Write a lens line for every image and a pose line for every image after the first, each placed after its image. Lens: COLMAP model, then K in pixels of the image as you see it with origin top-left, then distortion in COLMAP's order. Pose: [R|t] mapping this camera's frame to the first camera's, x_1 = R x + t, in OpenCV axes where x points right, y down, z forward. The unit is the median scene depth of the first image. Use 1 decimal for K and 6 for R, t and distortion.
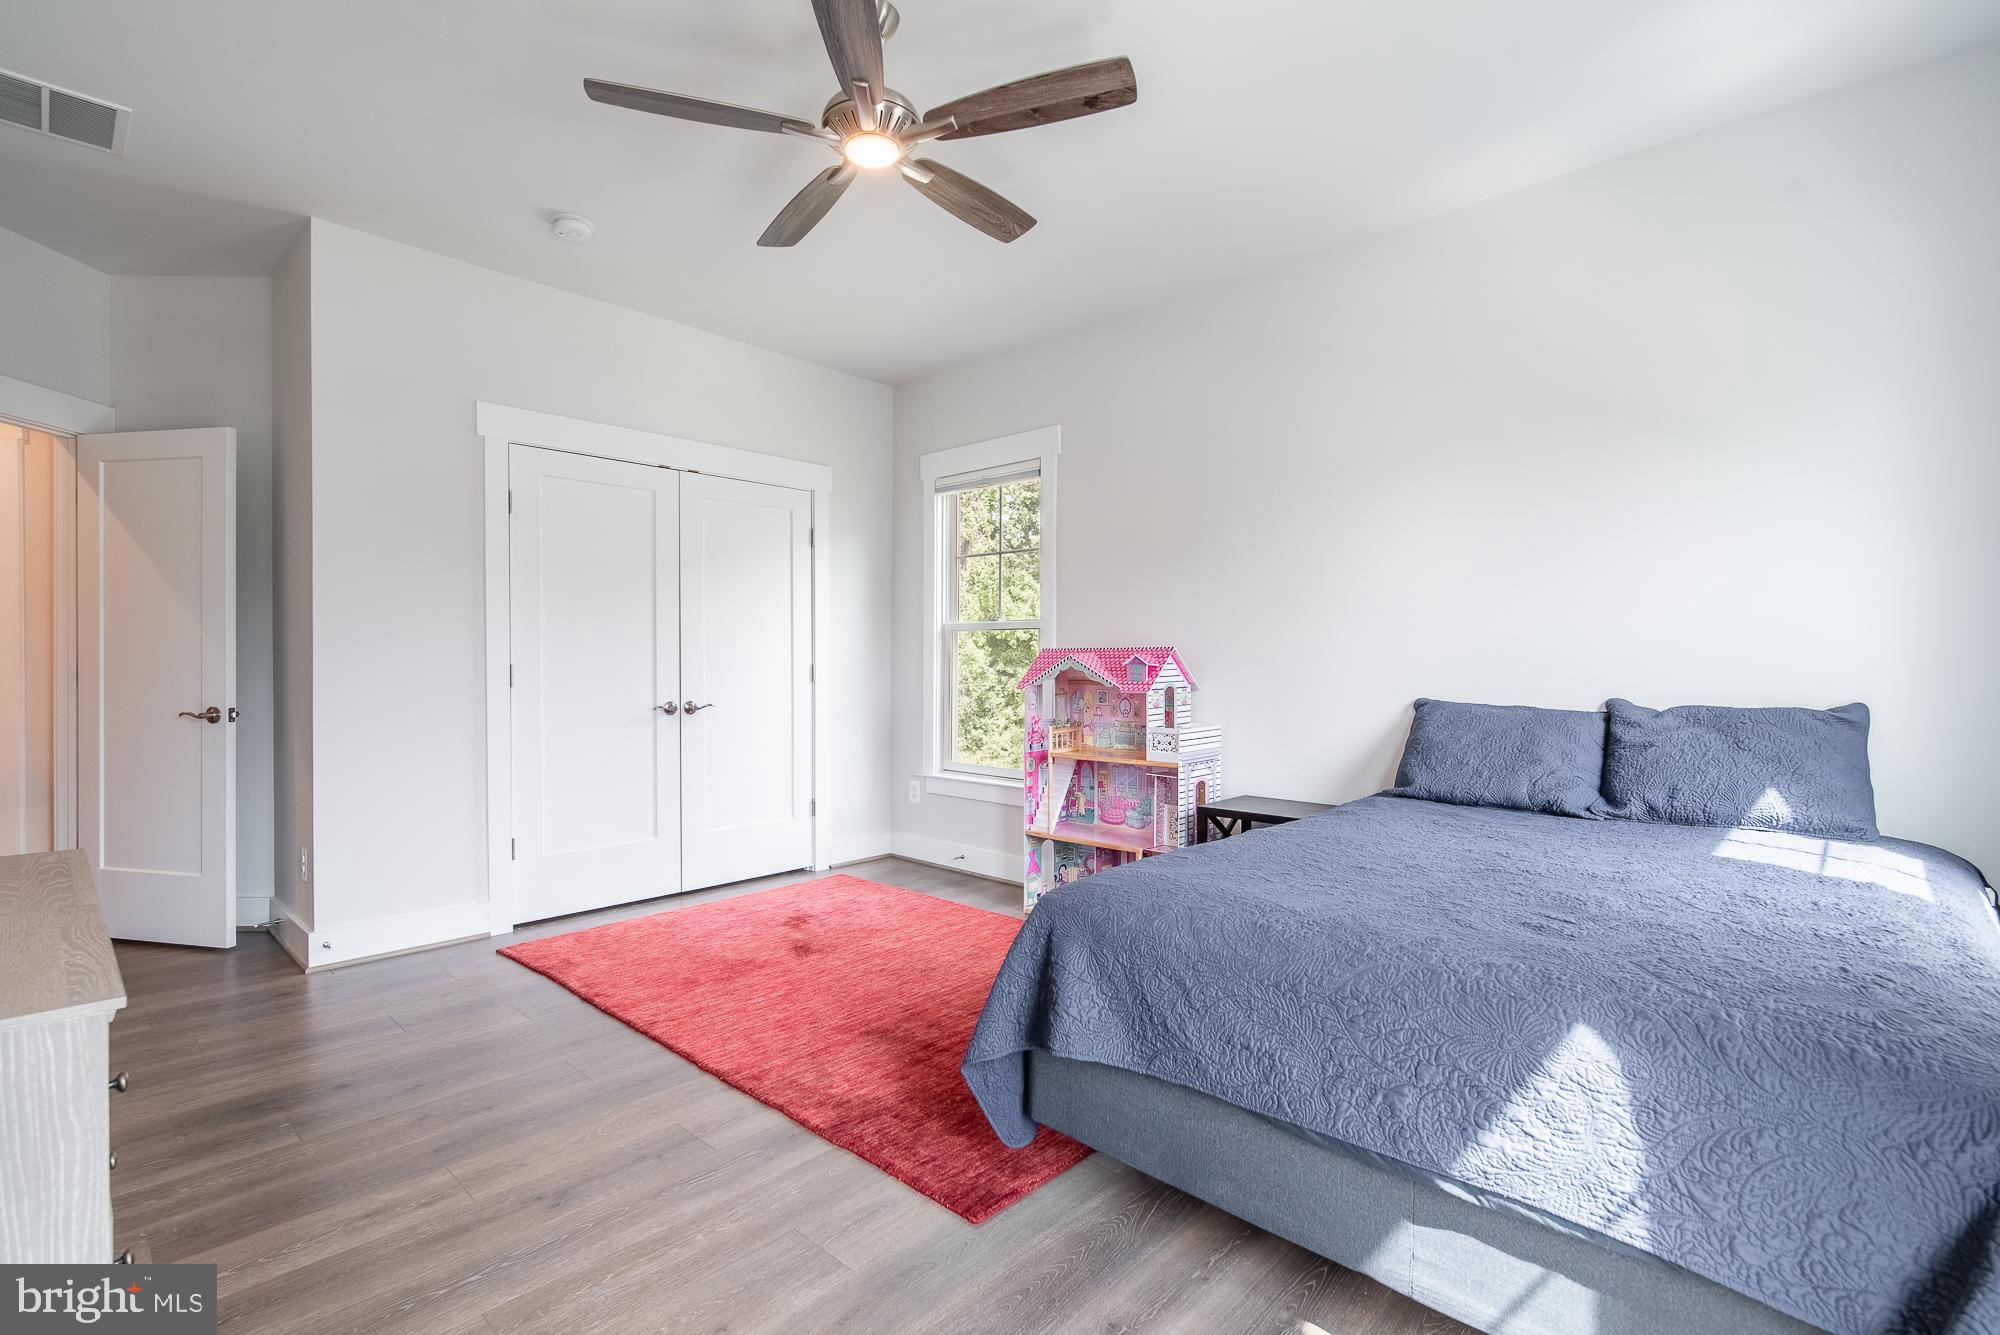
lens RADIAL K [[918.2, 0, 998.3], [0, 918.2, 664.8], [0, 0, 1]] dist [0.002026, -0.001434]
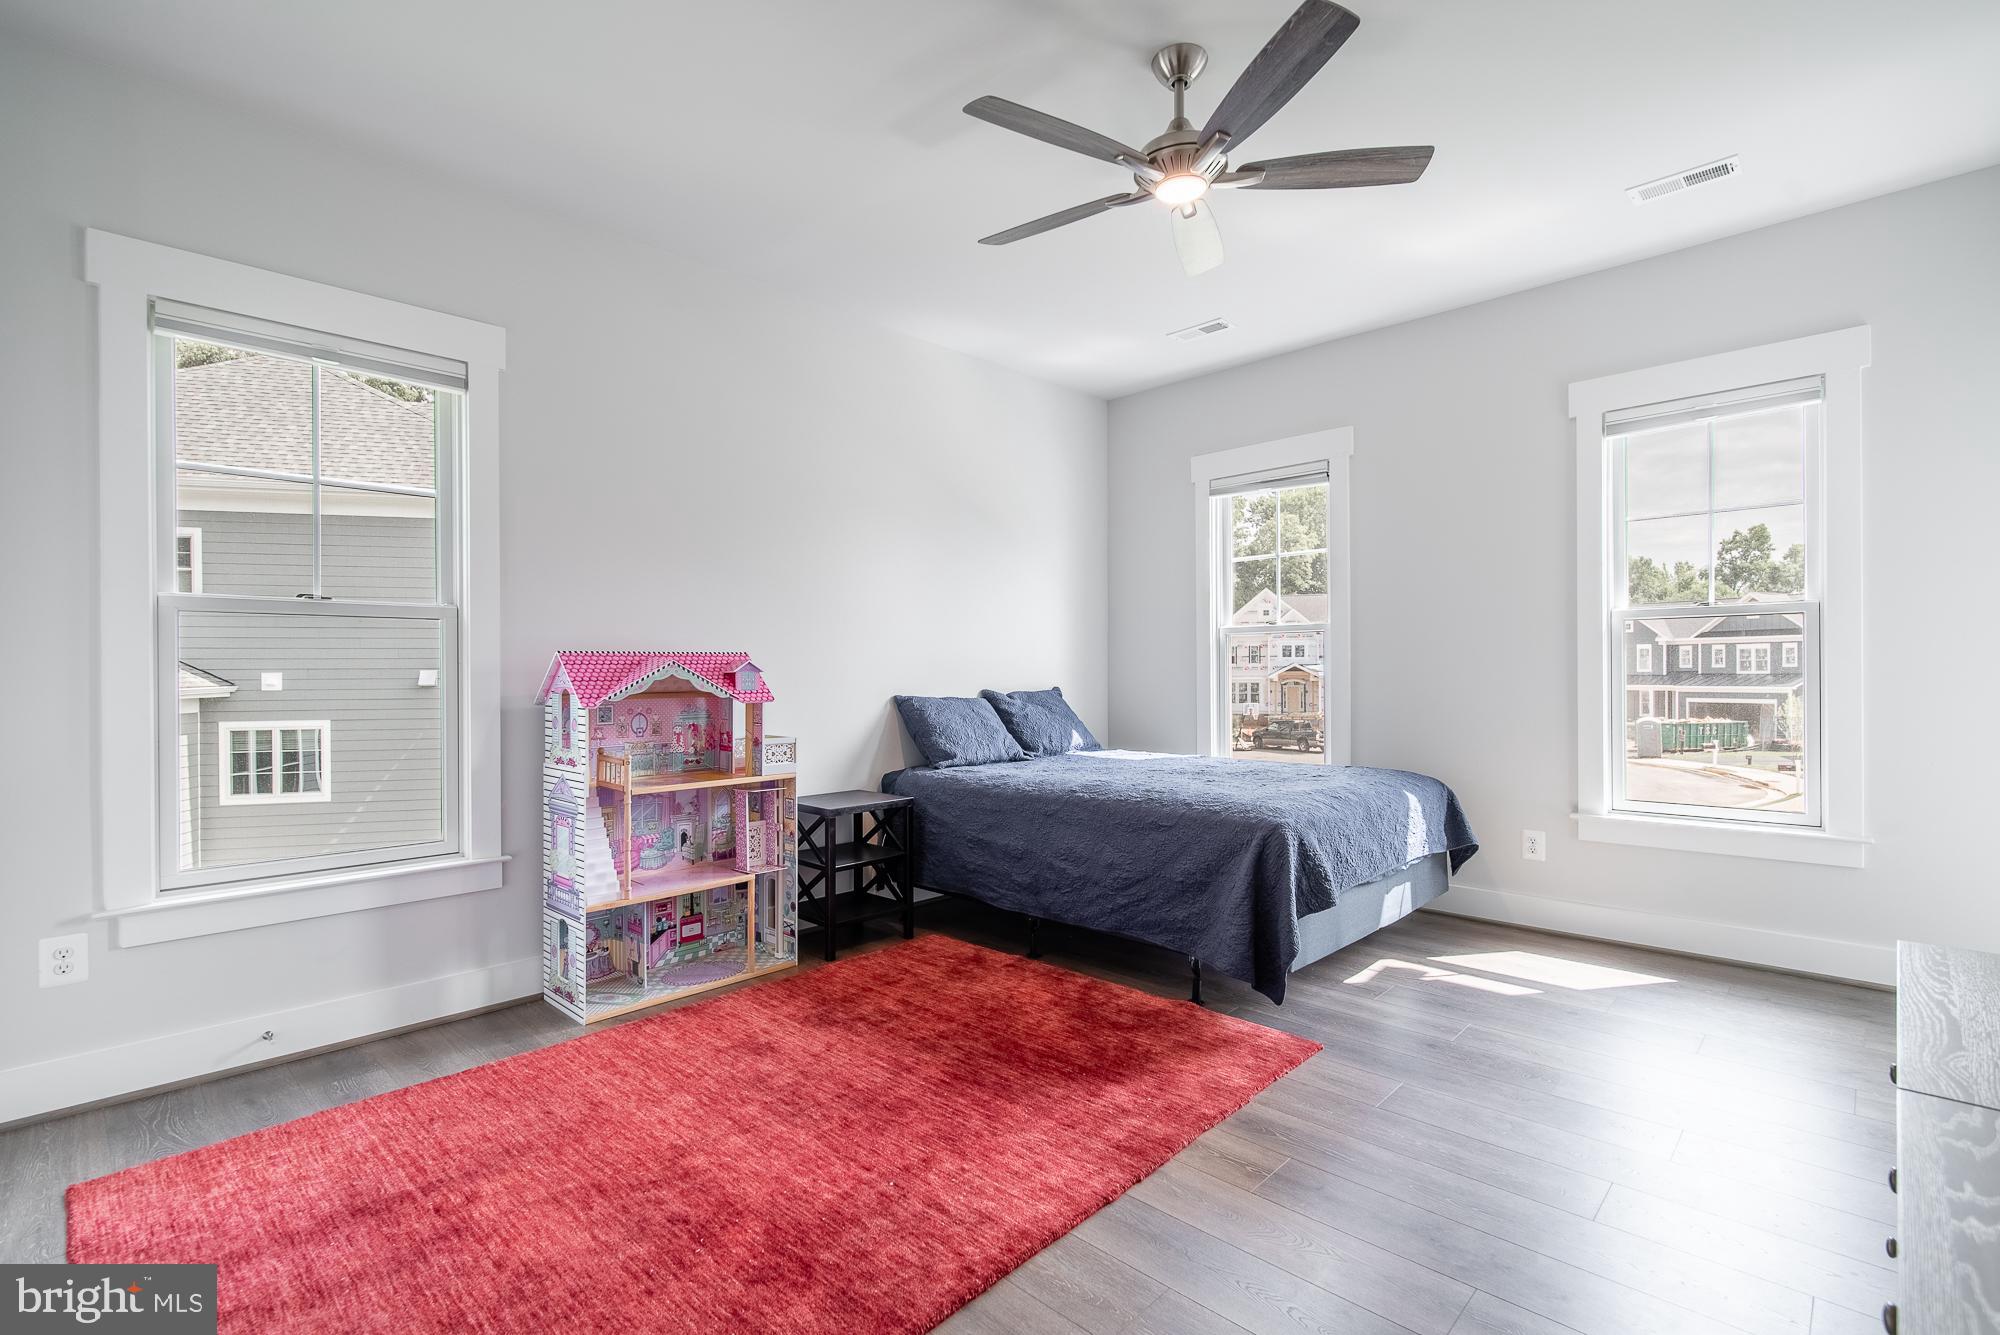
lens RADIAL K [[918.2, 0, 998.5], [0, 918.2, 670.2], [0, 0, 1]] dist [0.002026, -0.001434]
pose [[0.008989, 0.000398, 0.999960, -0.731621], [0.009912, 0.999951, -0.000487, 0.001507], [-0.999910, 0.009916, 0.008985, 0.731161]]
